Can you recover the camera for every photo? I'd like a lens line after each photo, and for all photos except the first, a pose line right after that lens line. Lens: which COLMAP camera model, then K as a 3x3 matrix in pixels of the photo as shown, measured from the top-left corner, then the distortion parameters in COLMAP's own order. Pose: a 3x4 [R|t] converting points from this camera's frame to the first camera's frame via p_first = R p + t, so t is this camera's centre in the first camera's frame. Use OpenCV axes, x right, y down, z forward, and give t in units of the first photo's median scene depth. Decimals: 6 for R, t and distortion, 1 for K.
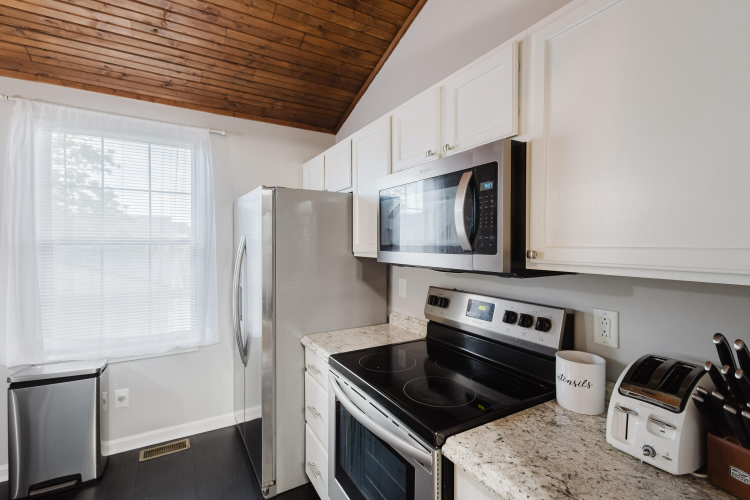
lens RADIAL K [[344.4, 0, 377.5], [0, 344.4, 248.1], [0, 0, 1]] dist [0.011907, -0.003679]
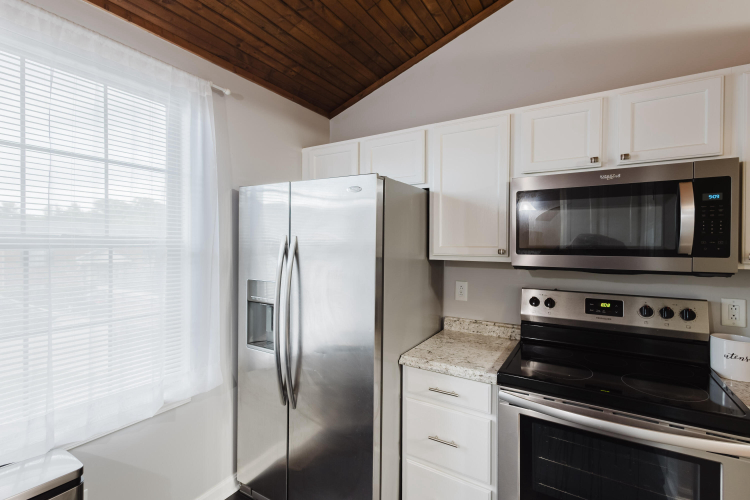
lens RADIAL K [[344.4, 0, 377.6], [0, 344.4, 246.2], [0, 0, 1]] dist [0.011907, -0.003679]
pose [[0.883304, -0.001623, 0.468798, -0.617616], [0.003557, 0.999988, -0.003239, -0.009385], [-0.468787, 0.004528, 0.883300, 0.264655]]
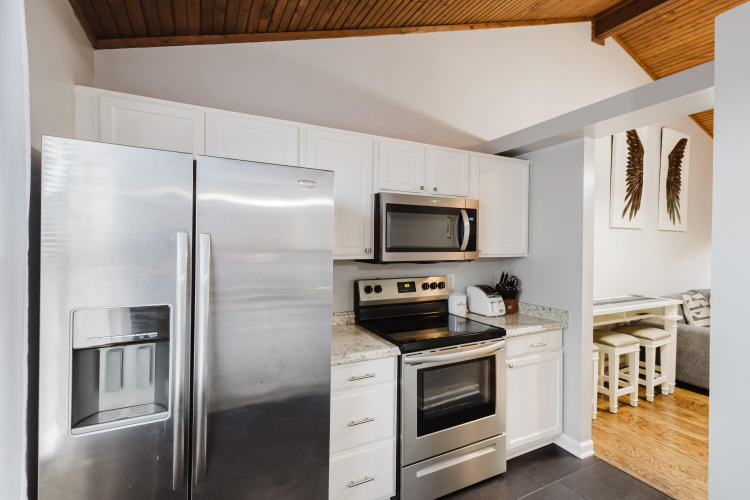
lens RADIAL K [[344.4, 0, 375.3], [0, 344.4, 247.5], [0, 0, 1]] dist [0.011907, -0.003679]
pose [[0.061761, -0.011886, 0.998020, -0.956255], [0.007341, 0.999907, 0.011454, -0.018389], [-0.998064, 0.006619, 0.061843, 0.757888]]
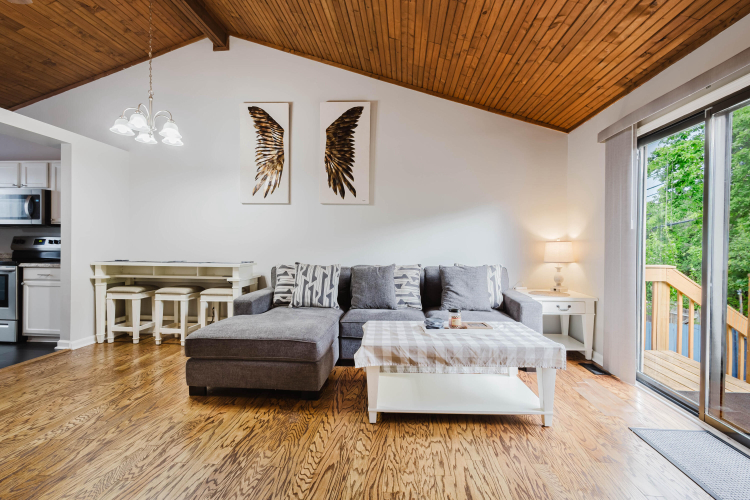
lens RADIAL K [[344.4, 0, 379.1], [0, 344.4, 247.2], [0, 0, 1]] dist [0.011907, -0.003679]
pose [[0.569268, -0.002913, 0.822147, -0.337422], [0.001348, 0.999996, 0.002611, 0.160073], [-0.822151, -0.000378, 0.569269, -2.133102]]
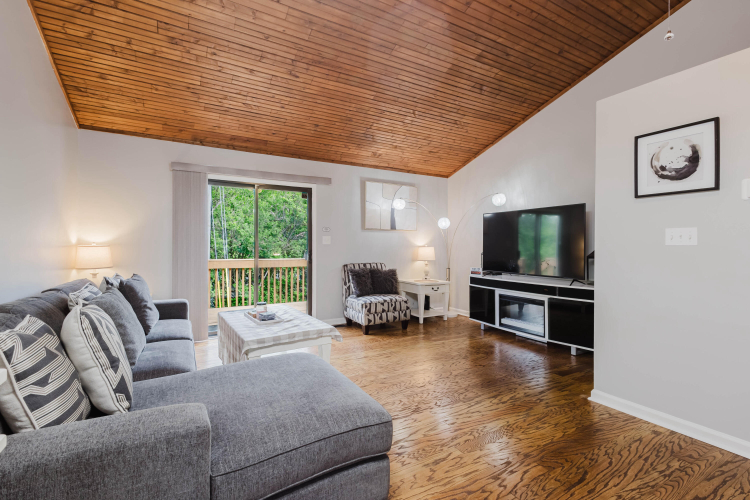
lens RADIAL K [[344.4, 0, 374.0], [0, 344.4, 247.0], [0, 0, 1]] dist [0.011907, -0.003679]
pose [[-0.999958, -0.000877, 0.009148, 0.301625], [-0.000717, 0.999849, 0.017382, 0.112370], [-0.009162, 0.017375, -0.999807, -0.168509]]
